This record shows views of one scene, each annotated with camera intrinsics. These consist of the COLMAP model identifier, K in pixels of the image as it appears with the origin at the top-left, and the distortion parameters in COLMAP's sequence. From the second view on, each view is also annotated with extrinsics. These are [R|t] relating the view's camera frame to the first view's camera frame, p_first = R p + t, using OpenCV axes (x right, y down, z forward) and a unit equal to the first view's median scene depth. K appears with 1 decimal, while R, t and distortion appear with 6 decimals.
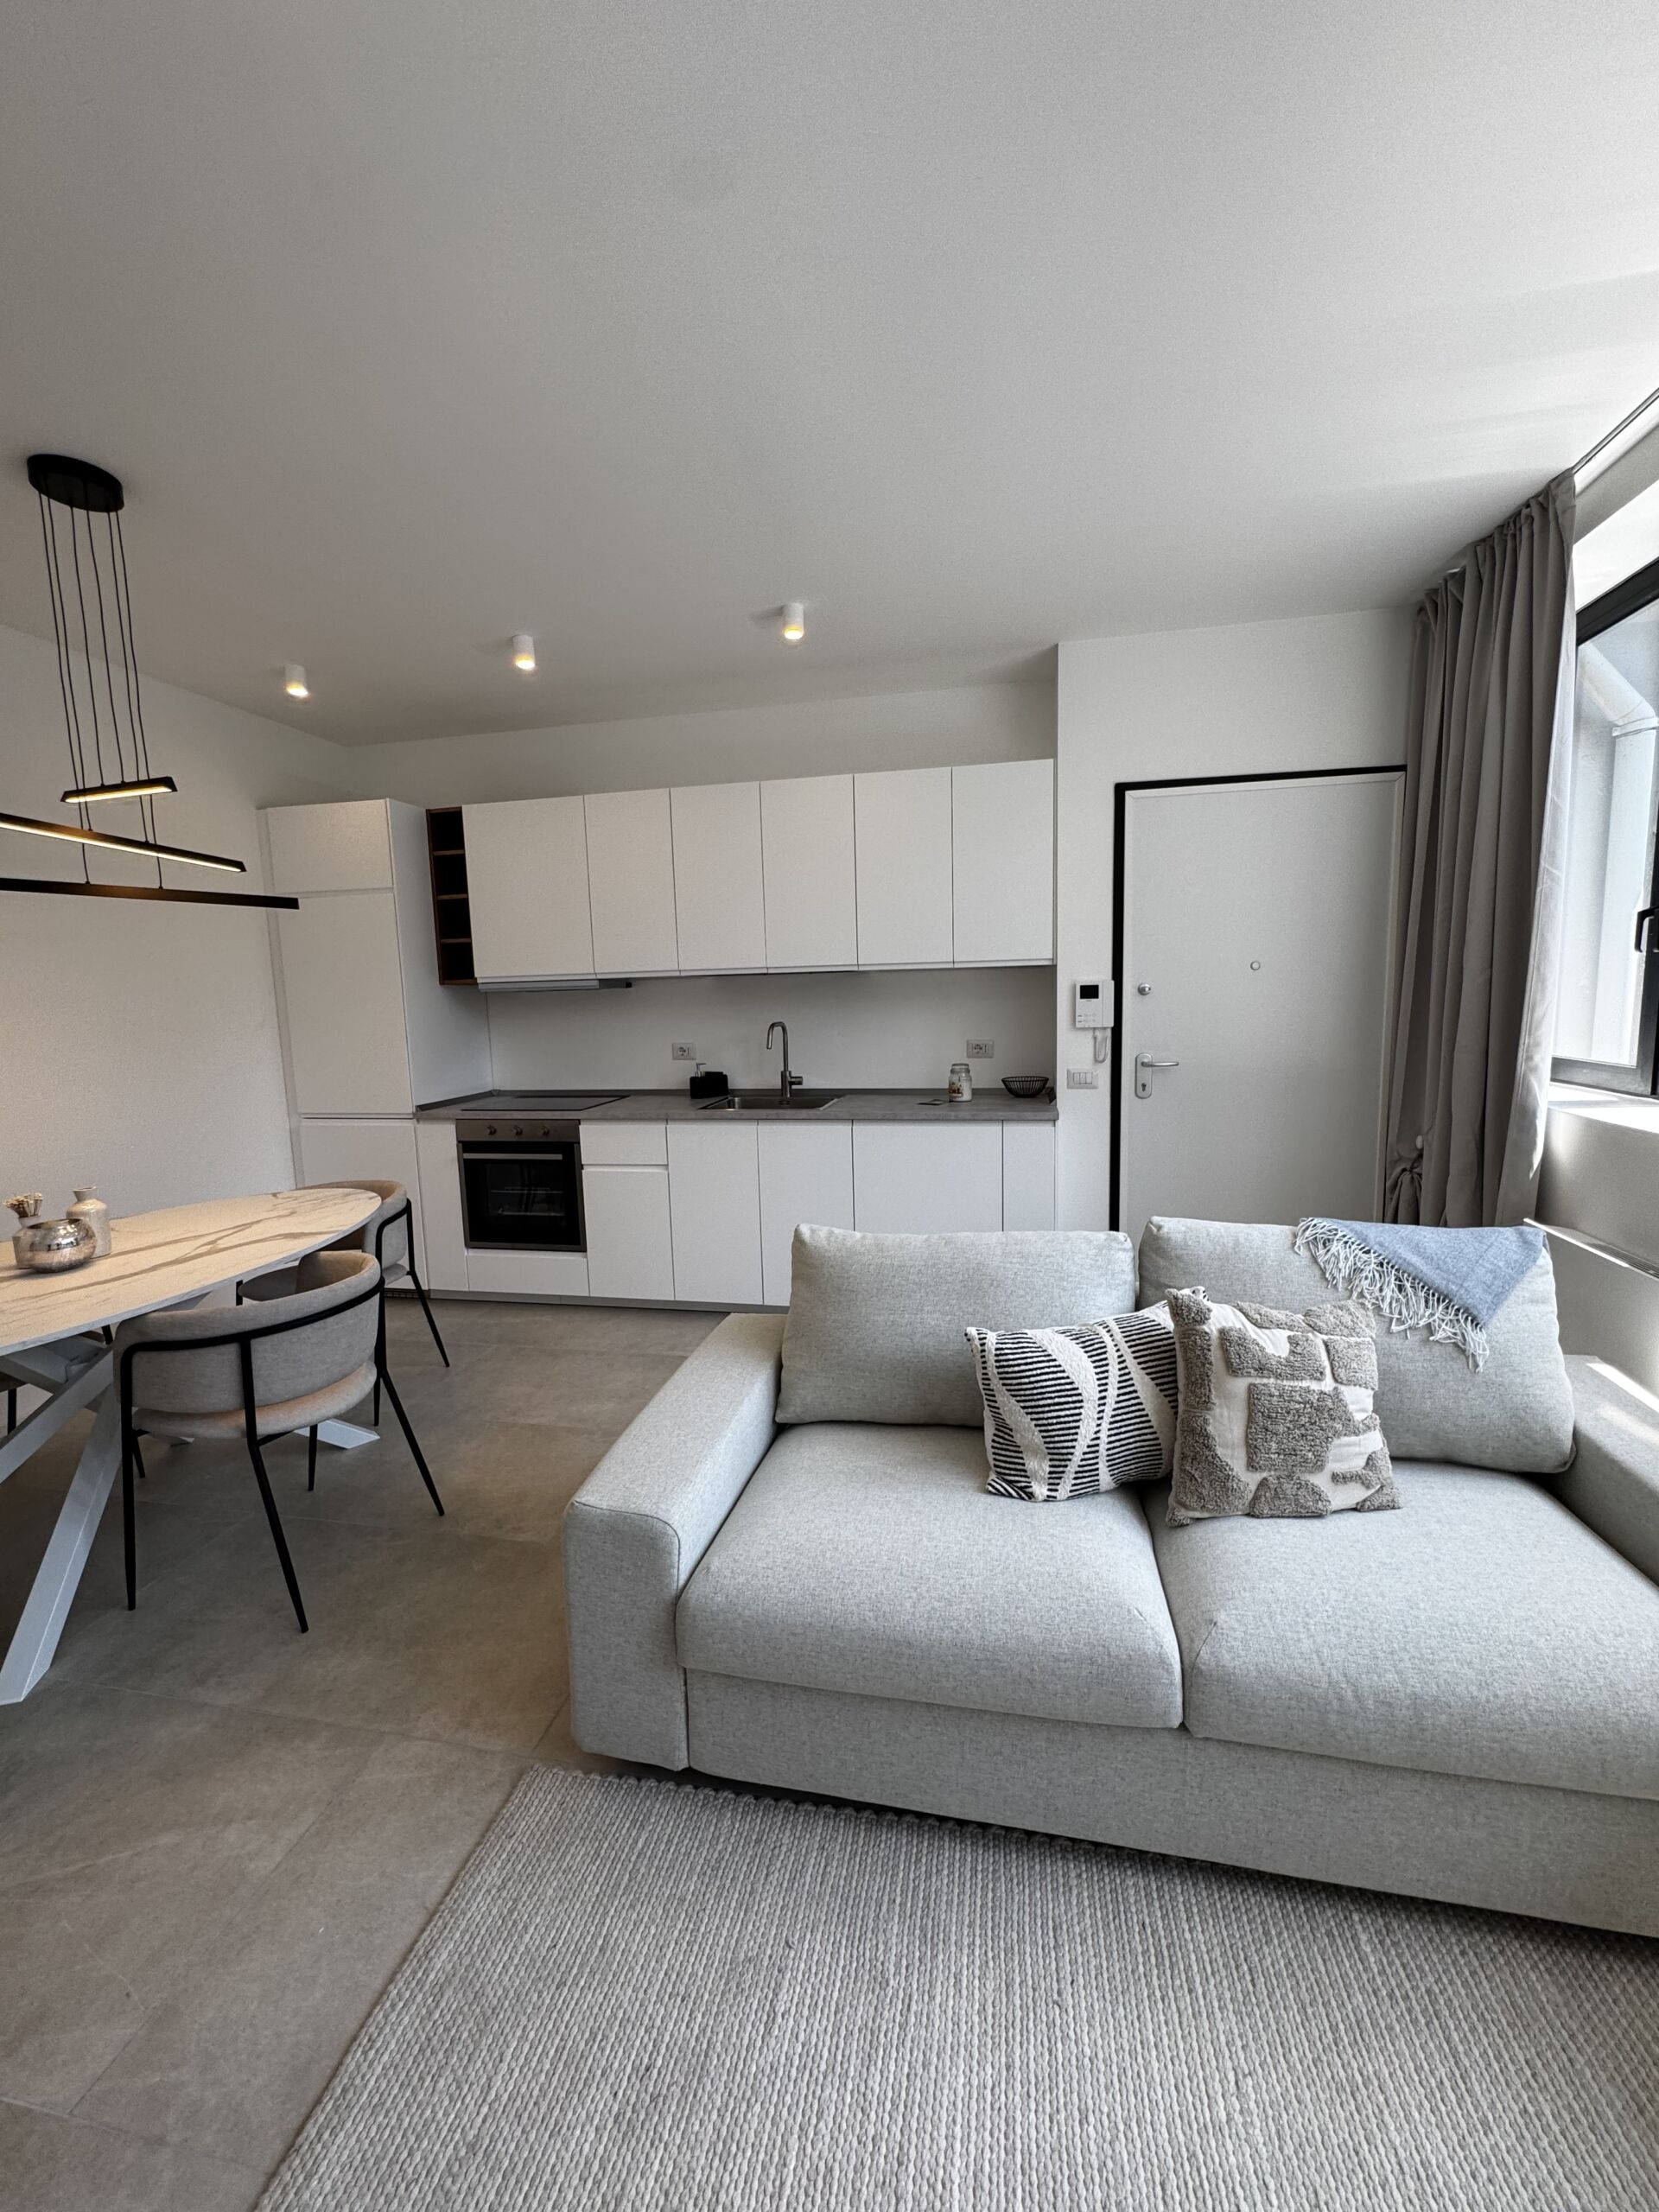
lens RADIAL K [[877.7, 0, 836.2], [0, 877.7, 1112.4], [0, 0, 1]] dist [-0.009248, 0.000173]
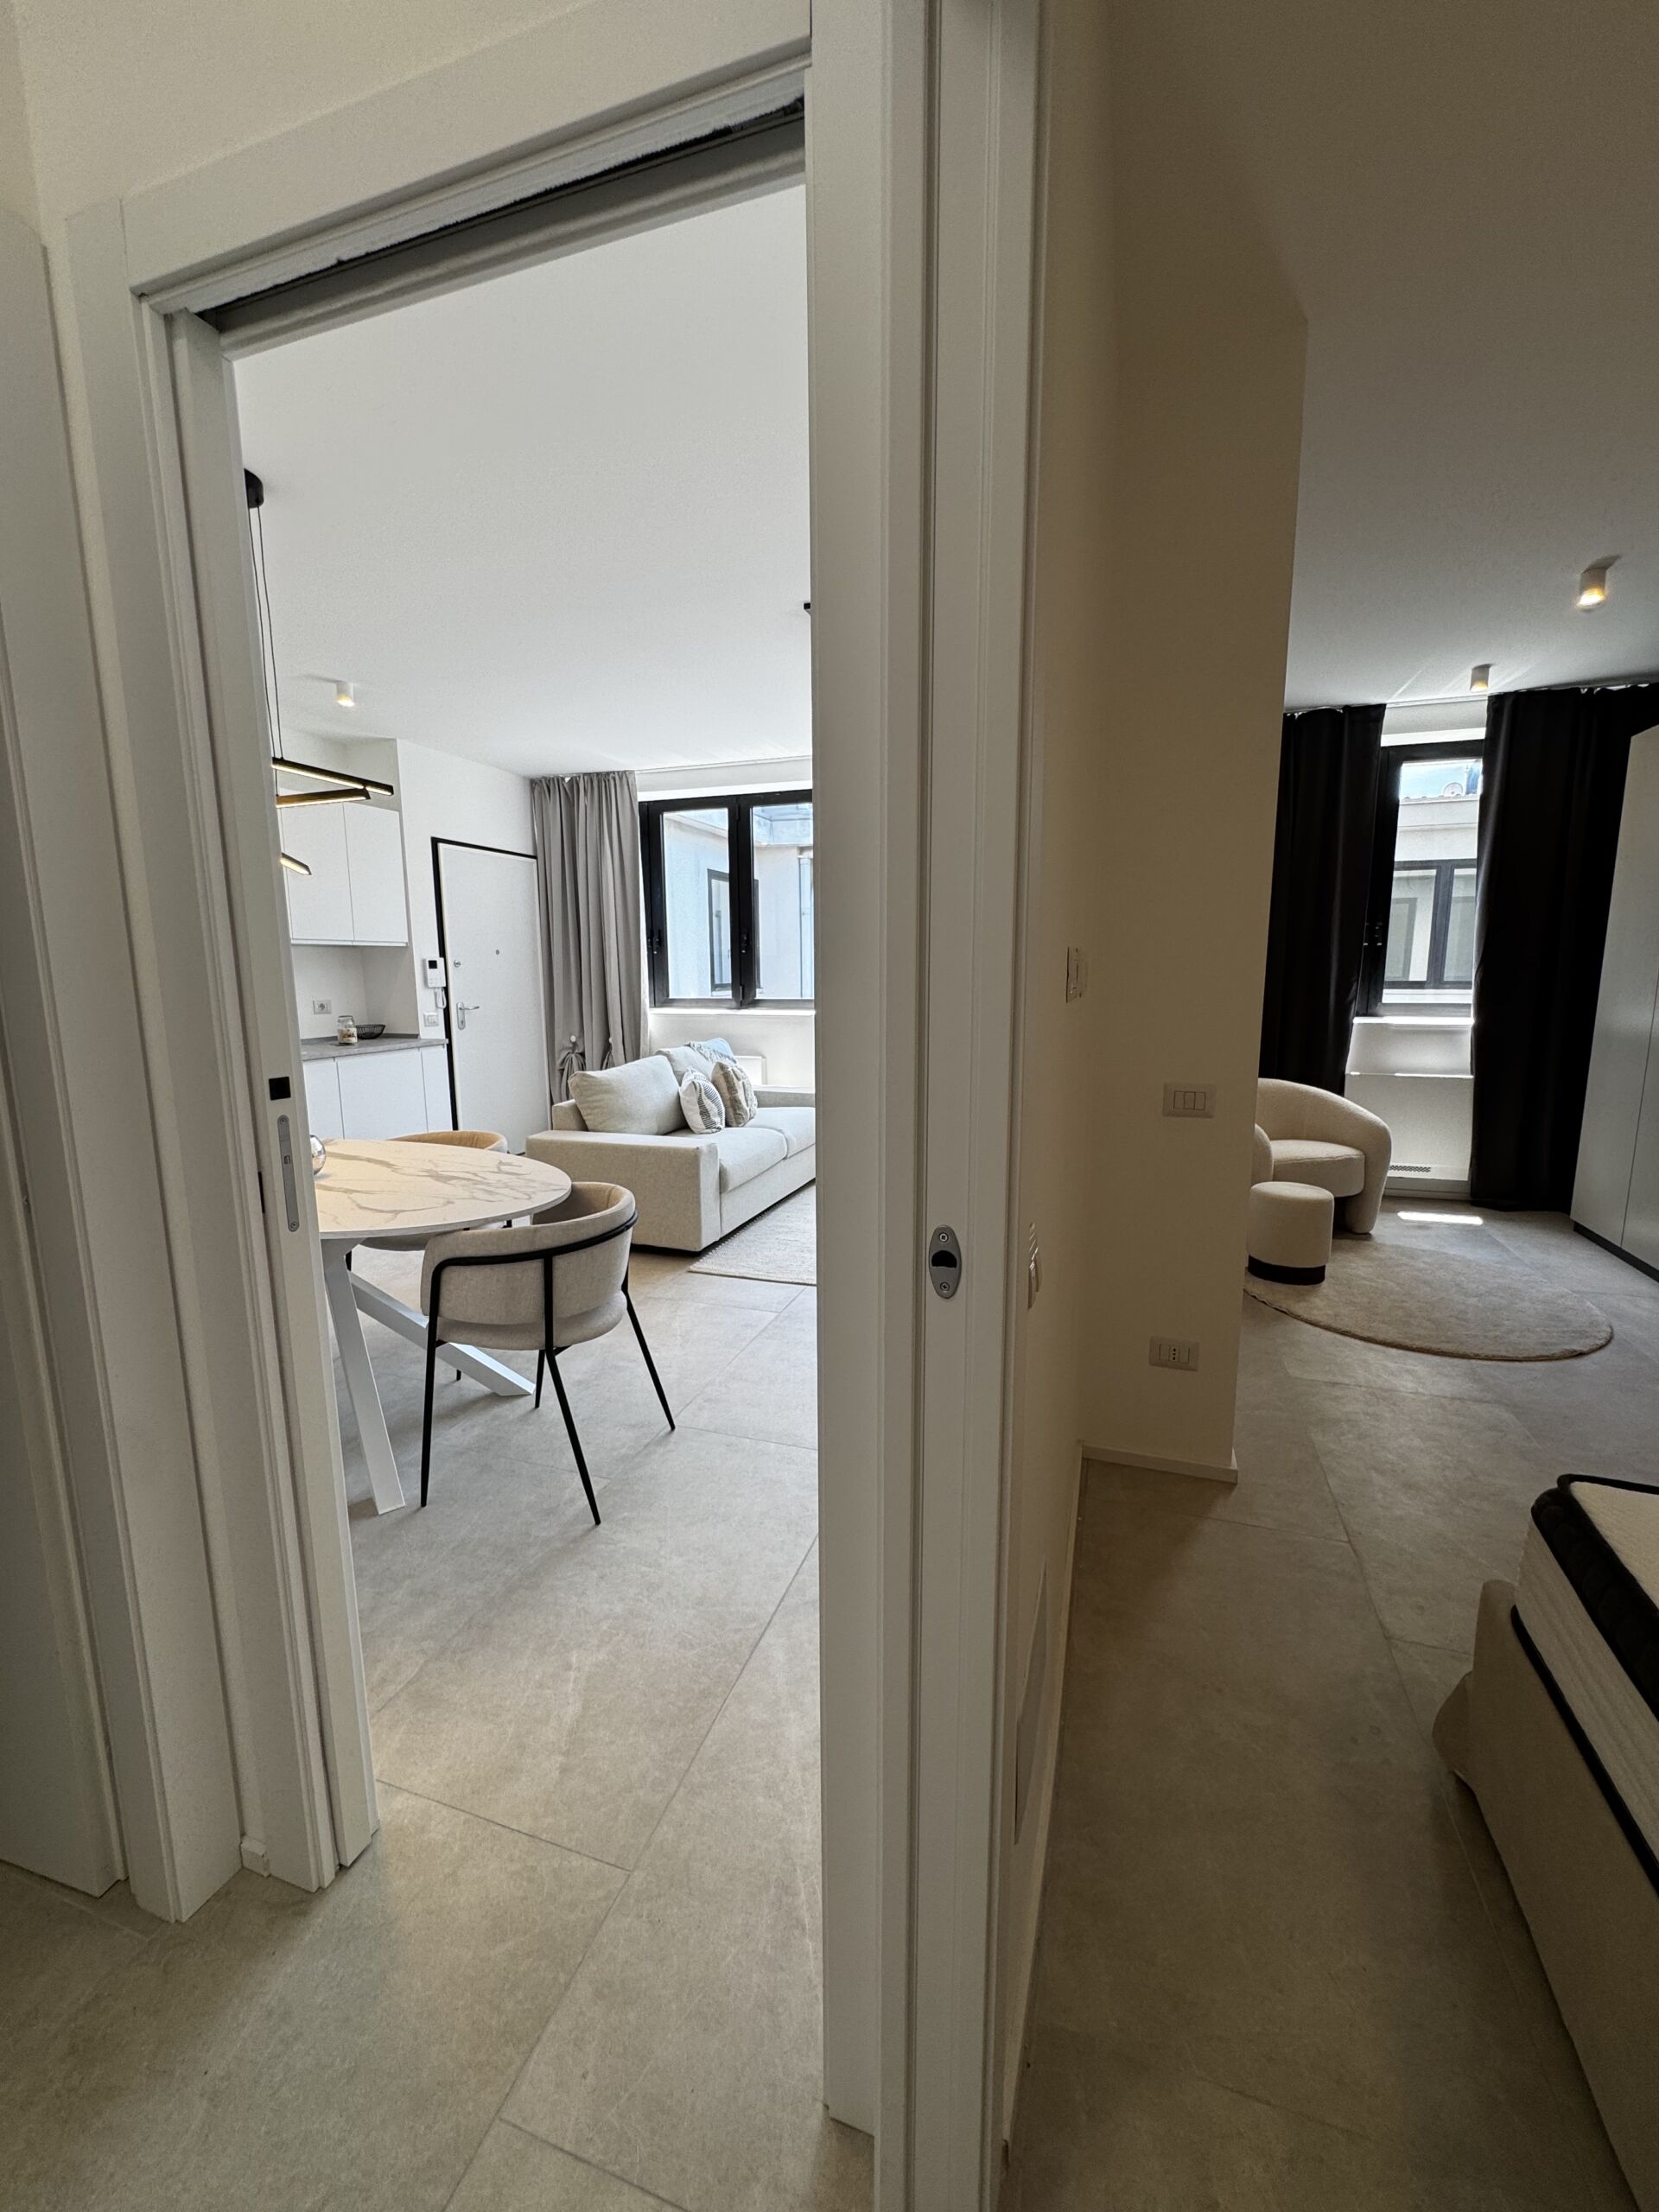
lens RADIAL K [[887.2, 0, 830.1], [0, 887.2, 1103.9], [0, 0, 1]] dist [-0.003627, -0.000020]
pose [[0.126656, -0.127105, 0.983770, -1.262997], [0.144452, 0.983548, 0.108478, 0.042647], [-0.981372, 0.128369, 0.142933, 0.095876]]
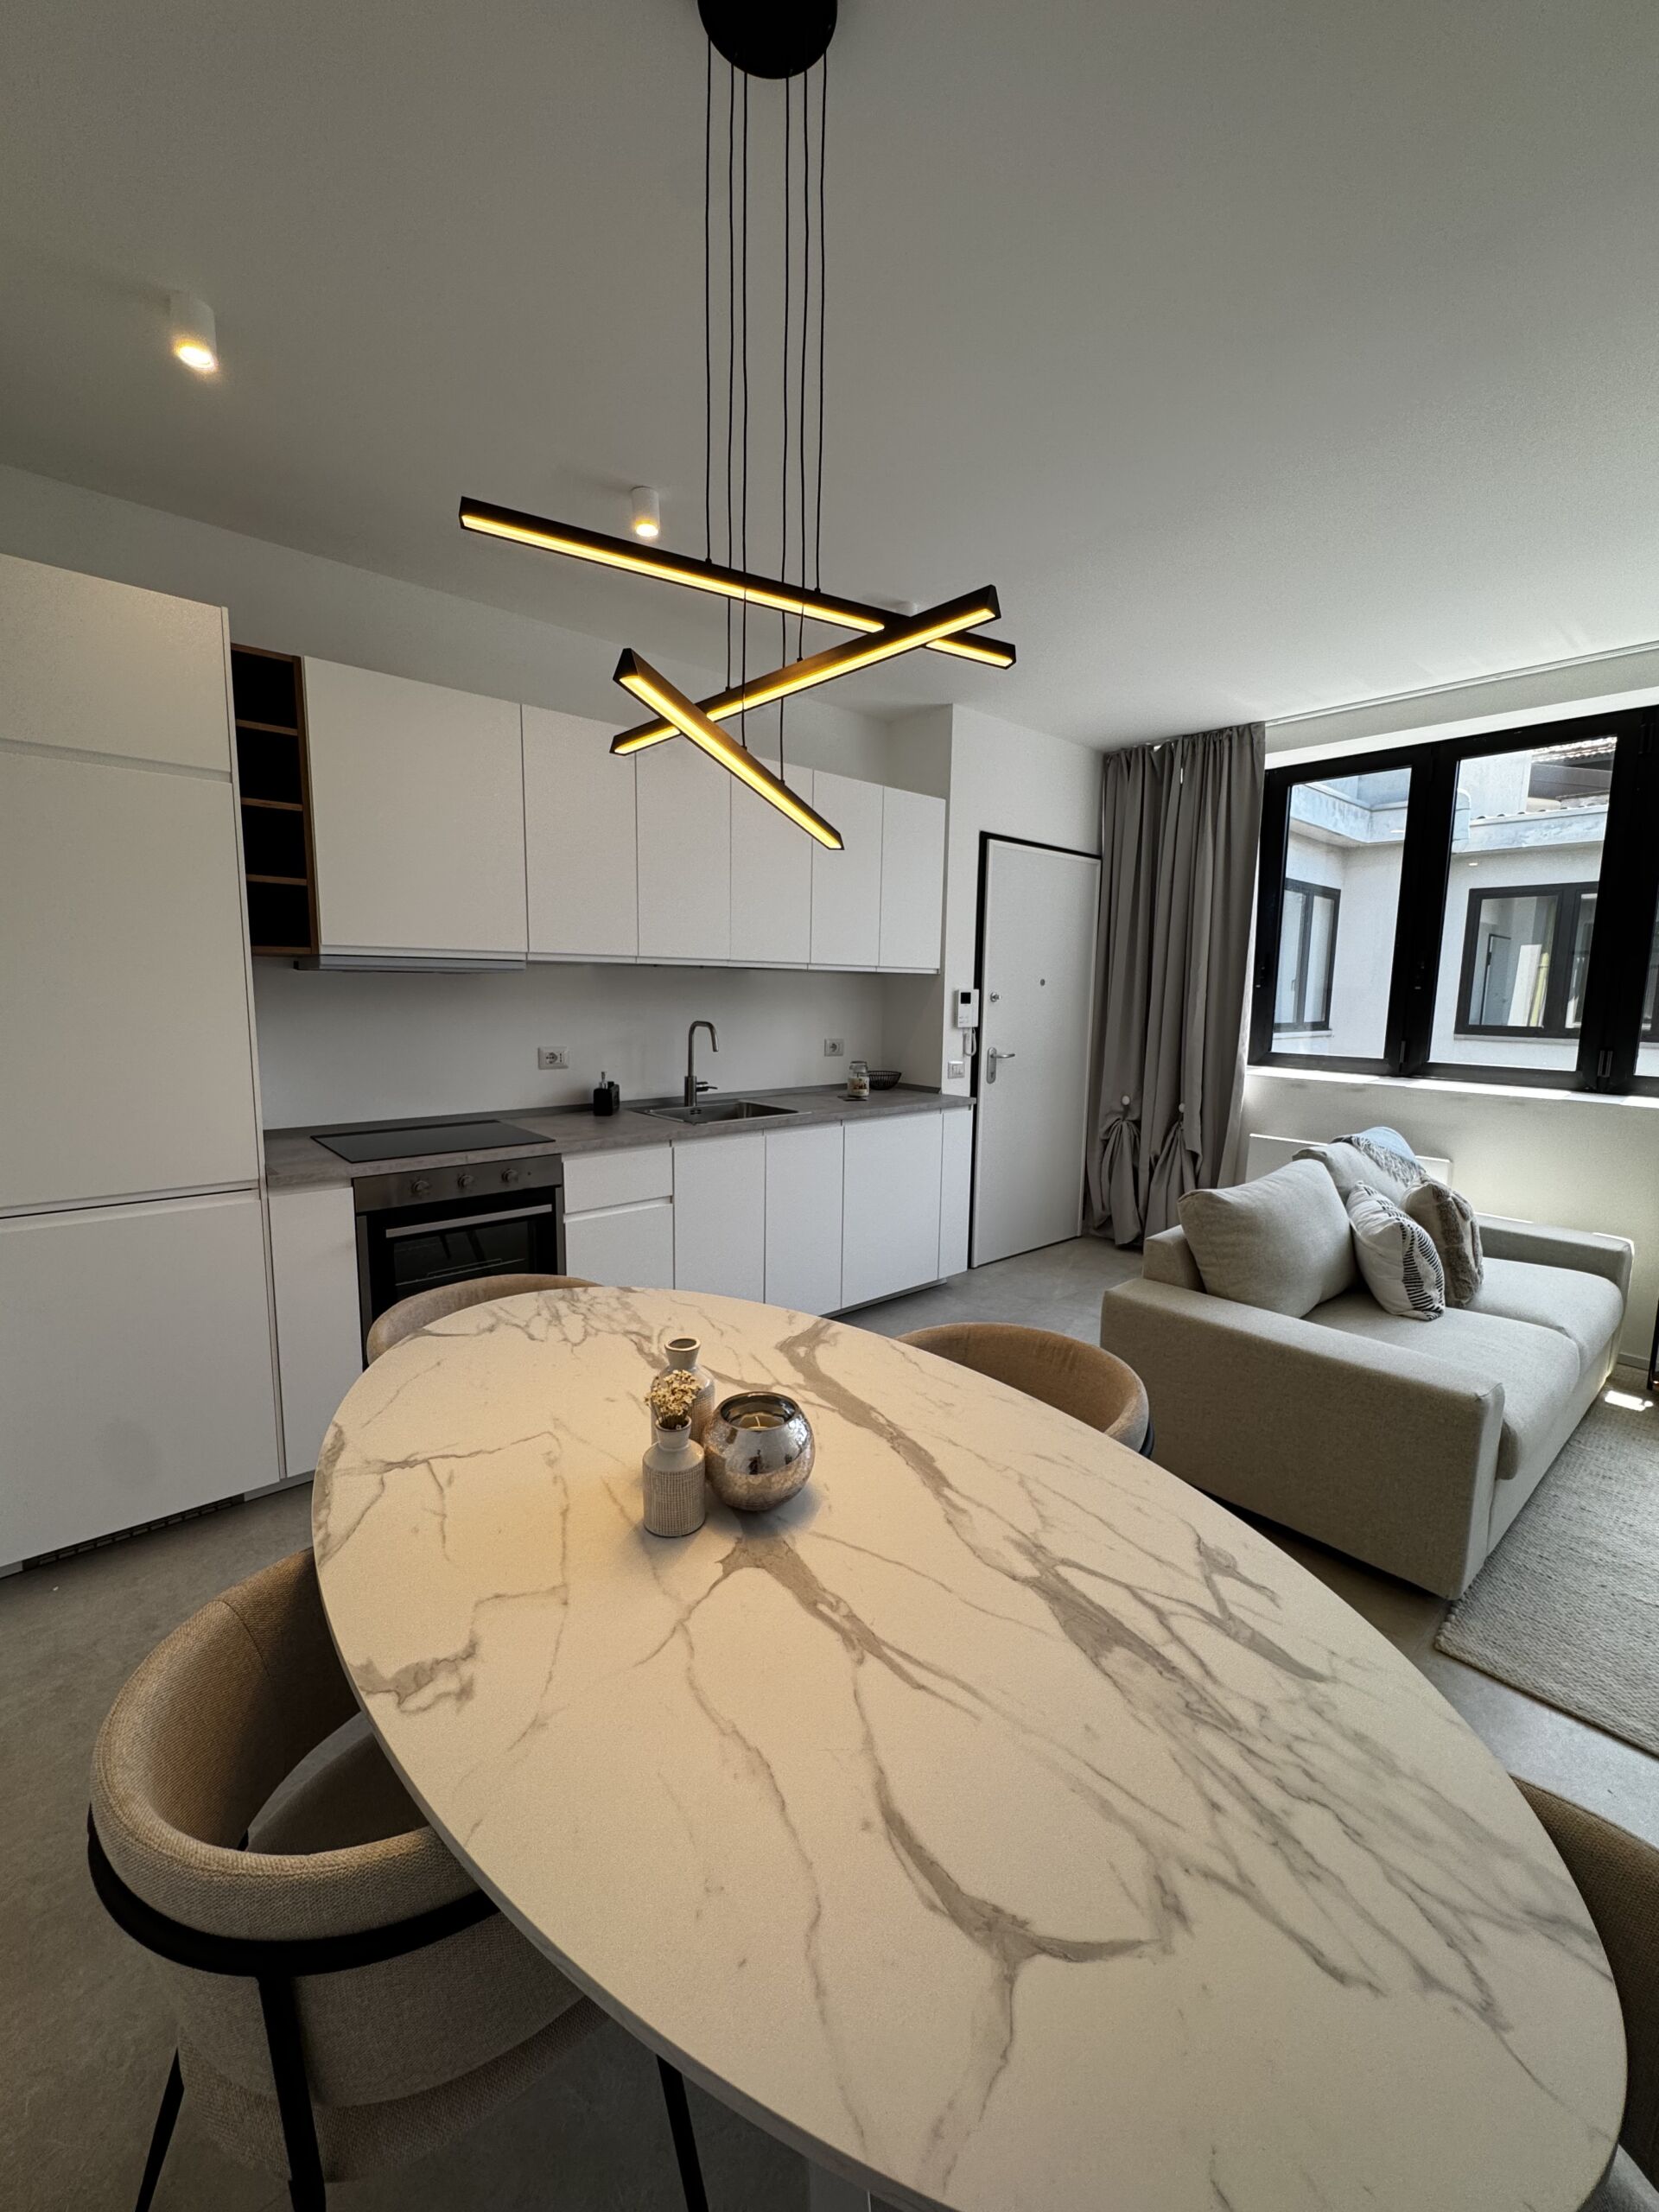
lens RADIAL K [[885.6, 0, 830.7], [0, 885.6, 1103.4], [0, 0, 1]] dist [-0.003909, 0.000379]
pose [[0.602827, -0.066443, 0.795100, -0.826840], [0.081809, 0.996422, 0.021240, -0.033411], [-0.793667, 0.052242, 0.606106, 0.421424]]
